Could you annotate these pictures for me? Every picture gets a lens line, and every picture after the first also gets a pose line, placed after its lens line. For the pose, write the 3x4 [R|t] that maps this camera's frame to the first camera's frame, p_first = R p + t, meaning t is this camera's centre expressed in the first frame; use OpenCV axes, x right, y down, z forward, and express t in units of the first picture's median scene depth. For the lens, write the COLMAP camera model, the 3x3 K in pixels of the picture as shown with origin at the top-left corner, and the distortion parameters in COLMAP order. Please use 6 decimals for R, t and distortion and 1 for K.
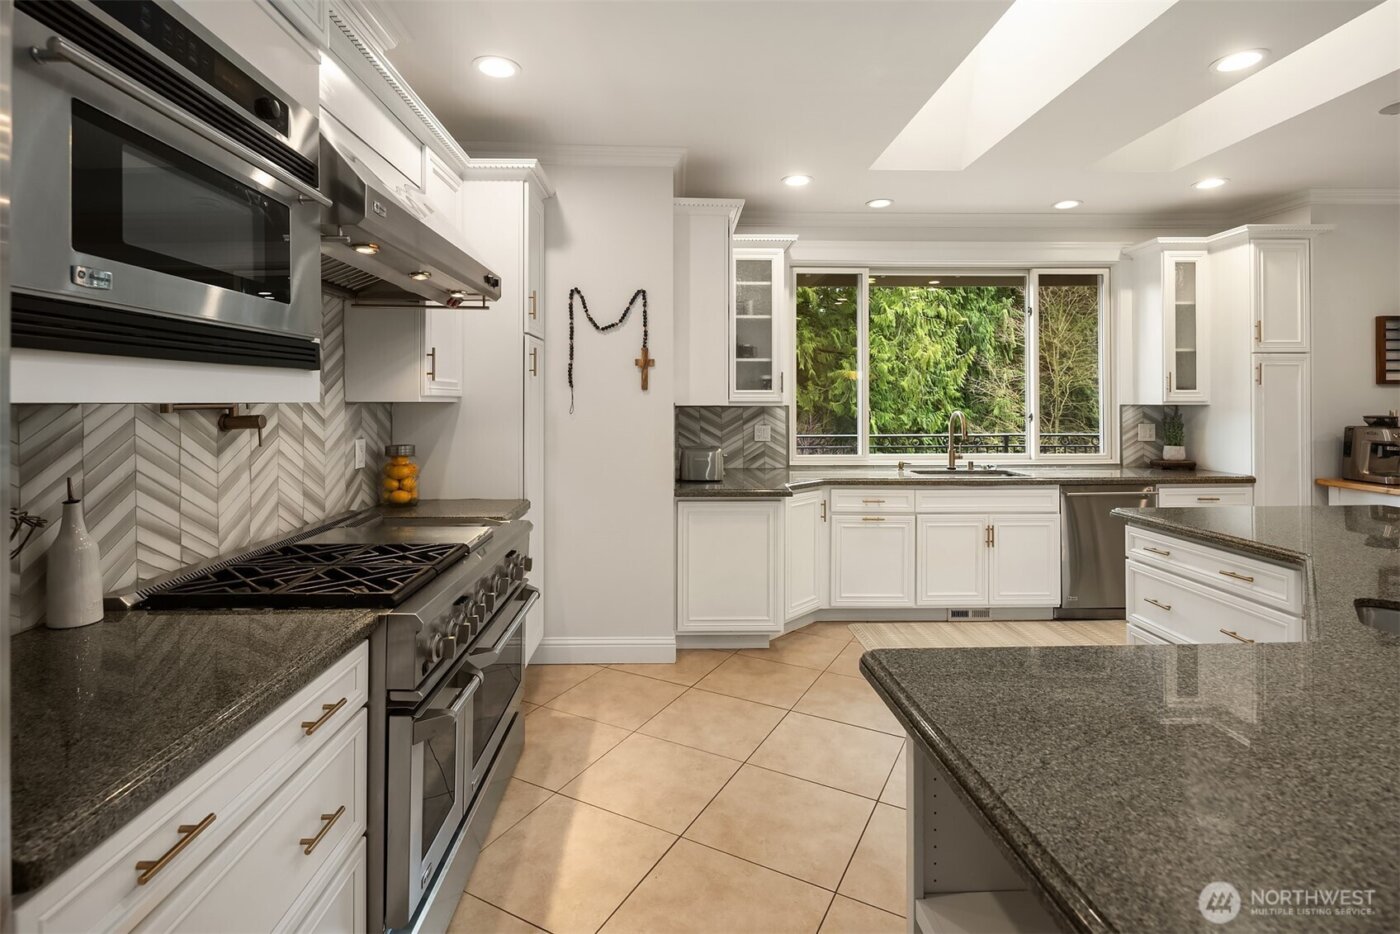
lens RADIAL K [[681.8, 0, 693.2], [0, 681.8, 398.1], [0, 0, 1]] dist [0.001738, 0.000067]
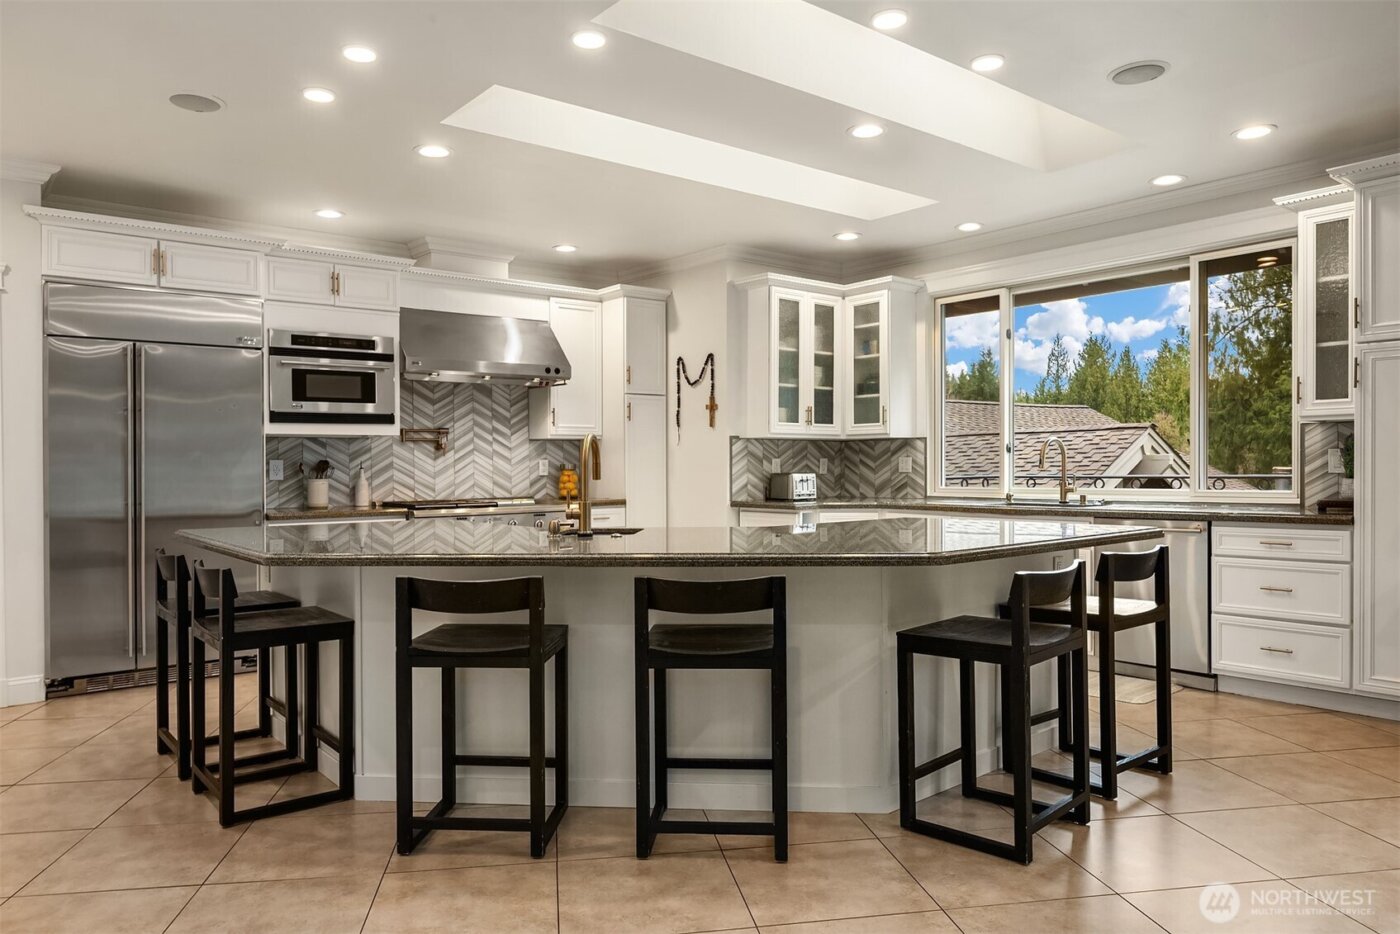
lens RADIAL K [[971.5, 0, 698.4], [0, 971.5, 470.2], [0, 0, 1]] dist [0.002996, 0.002115]
pose [[0.599722, -0.000864, -0.800208, 1.463499], [0.013992, 0.999858, 0.009407, 0.055692], [0.800086, -0.016838, 0.599649, -0.185184]]
